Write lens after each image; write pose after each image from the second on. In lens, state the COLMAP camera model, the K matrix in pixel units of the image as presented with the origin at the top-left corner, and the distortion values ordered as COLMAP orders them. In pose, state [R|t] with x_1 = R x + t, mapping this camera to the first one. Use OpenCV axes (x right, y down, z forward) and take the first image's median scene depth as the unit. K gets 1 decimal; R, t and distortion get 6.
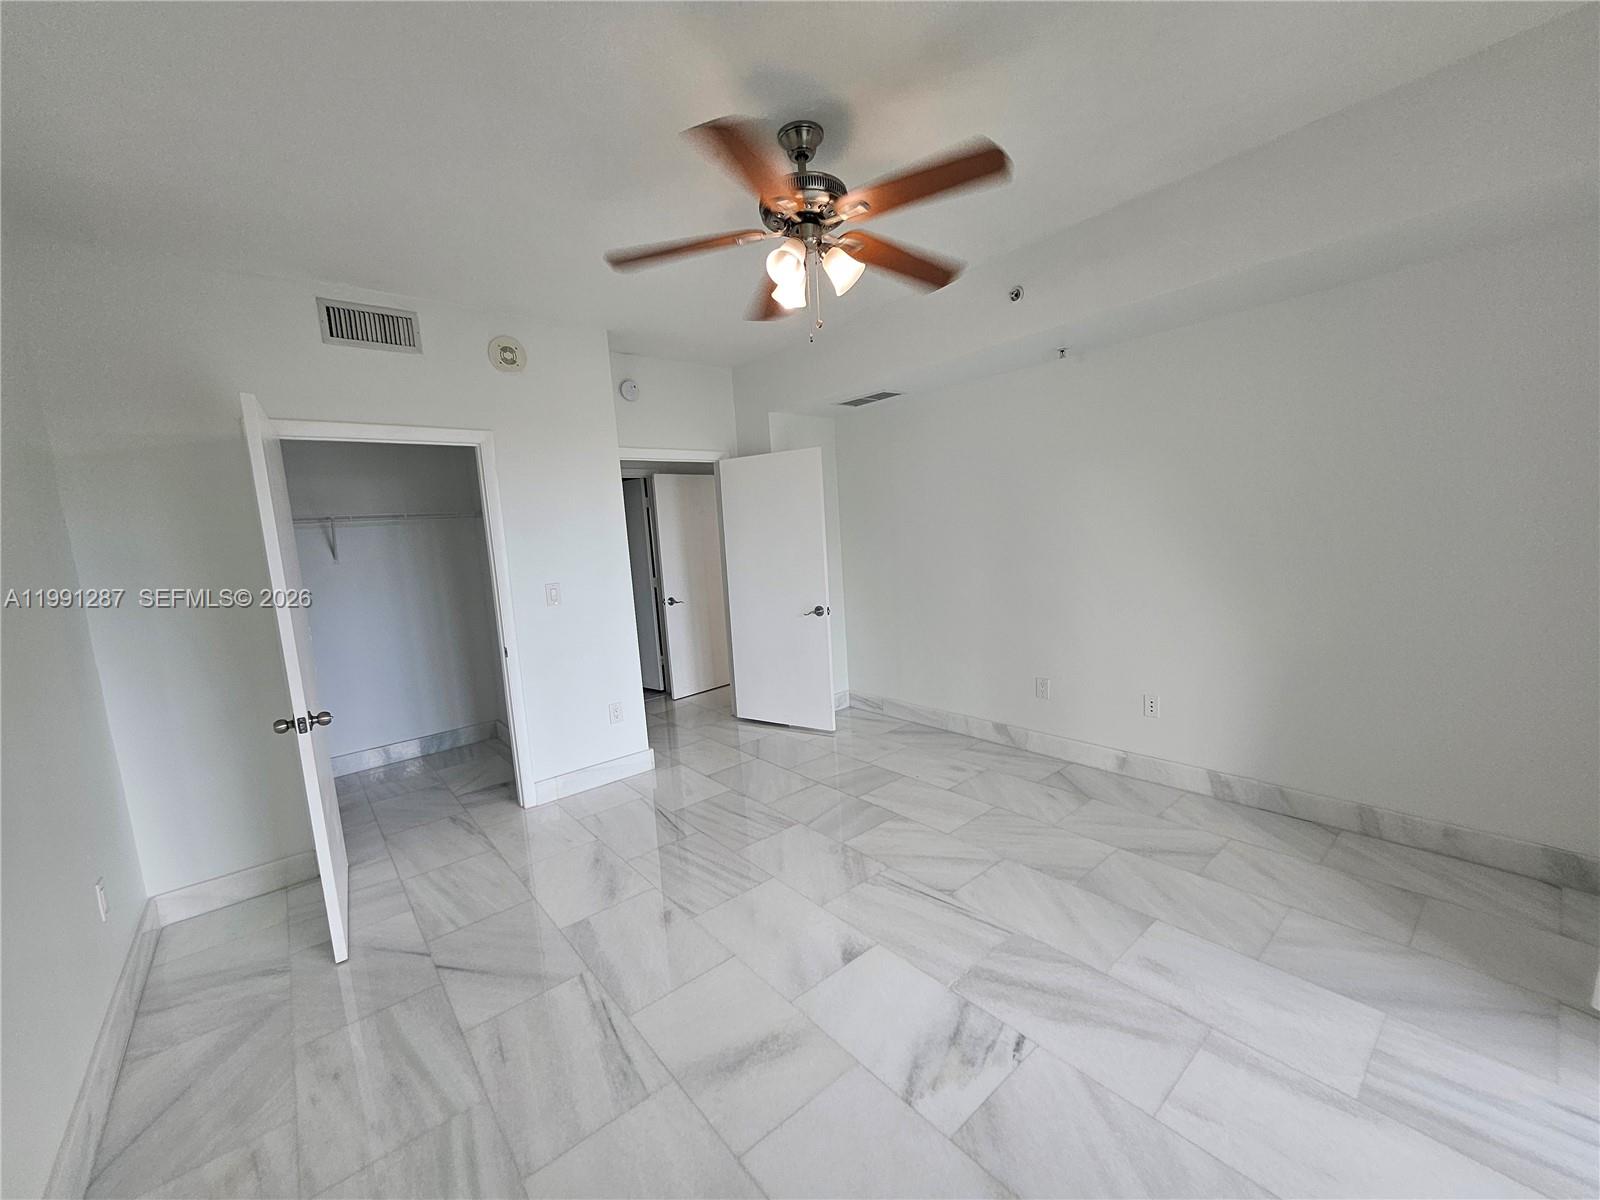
lens RADIAL K [[632.5, 0, 796.4], [0, 632.5, 610.9], [0, 0, 1]] dist [0.010832, 0.000126]
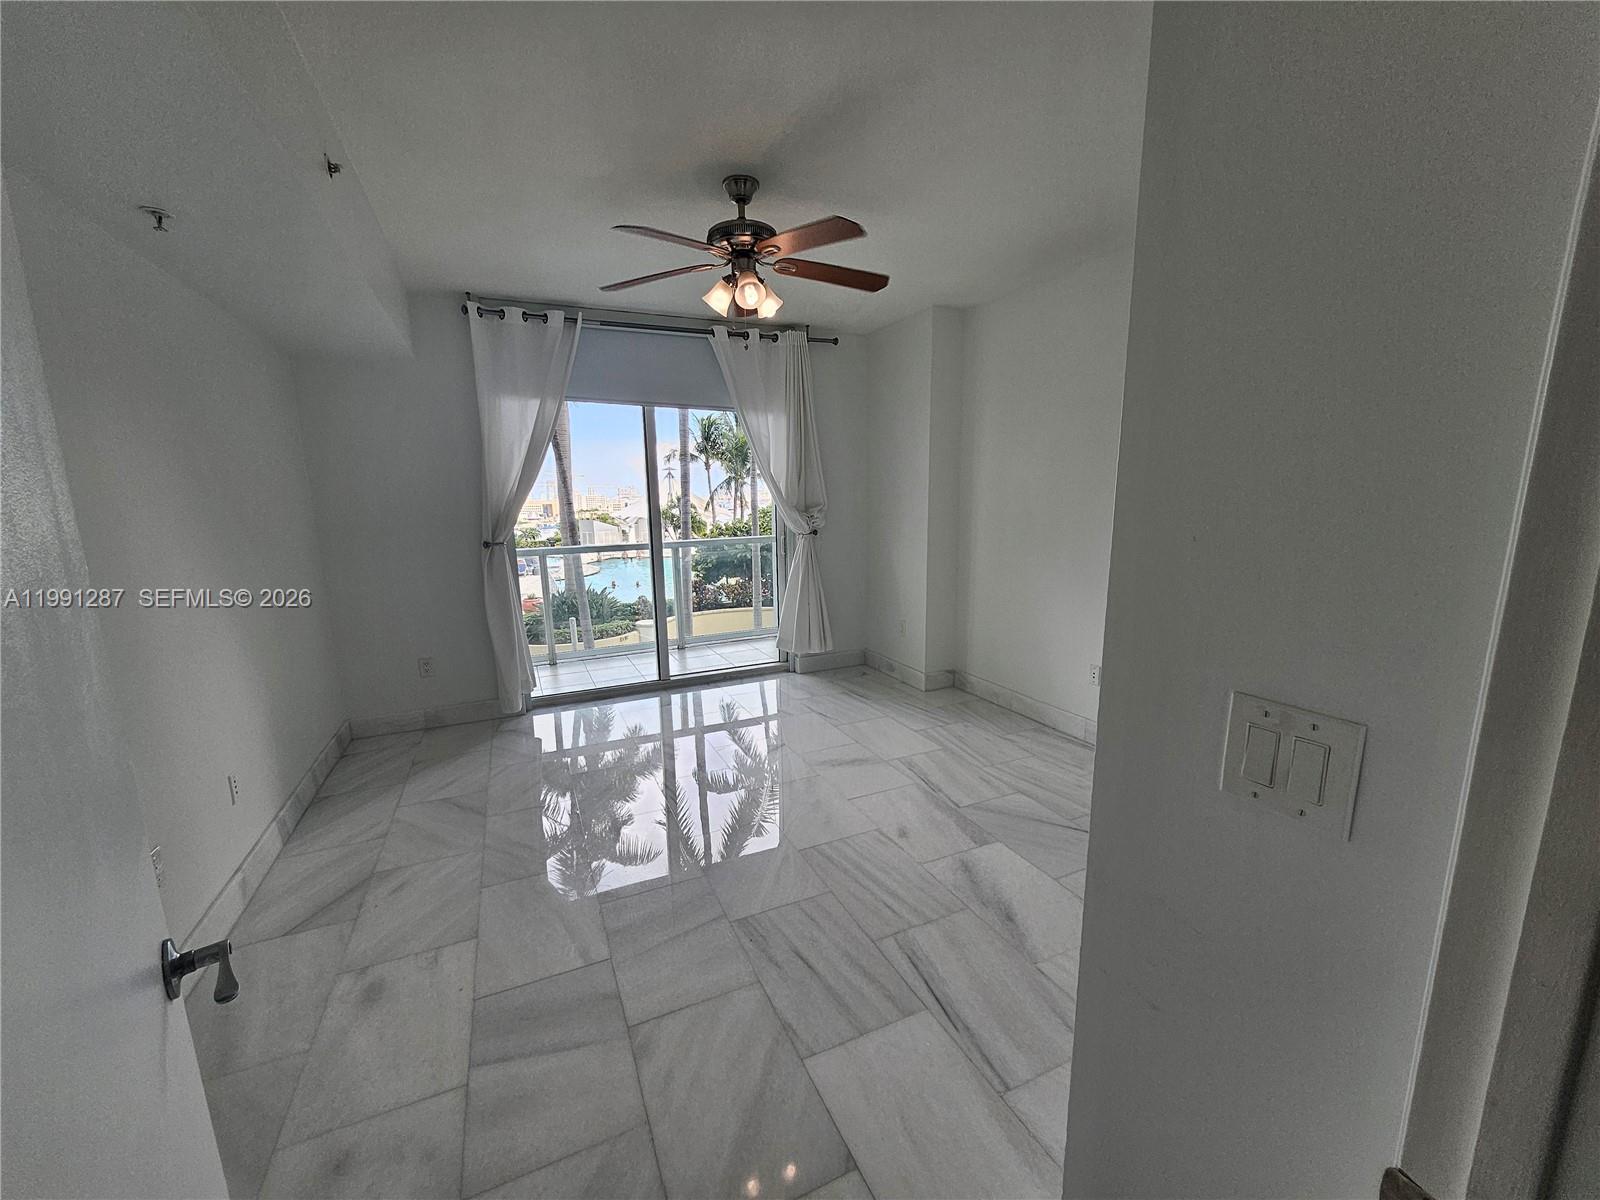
lens RADIAL K [[632.5, 0, 796.4], [0, 632.5, 610.9], [0, 0, 1]] dist [0.010832, 0.000126]
pose [[-0.960790, 0.030138, 0.275633, -0.319183], [0.112290, 0.951202, 0.287412, -0.218915], [-0.253520, 0.307093, -0.917290, 1.808067]]
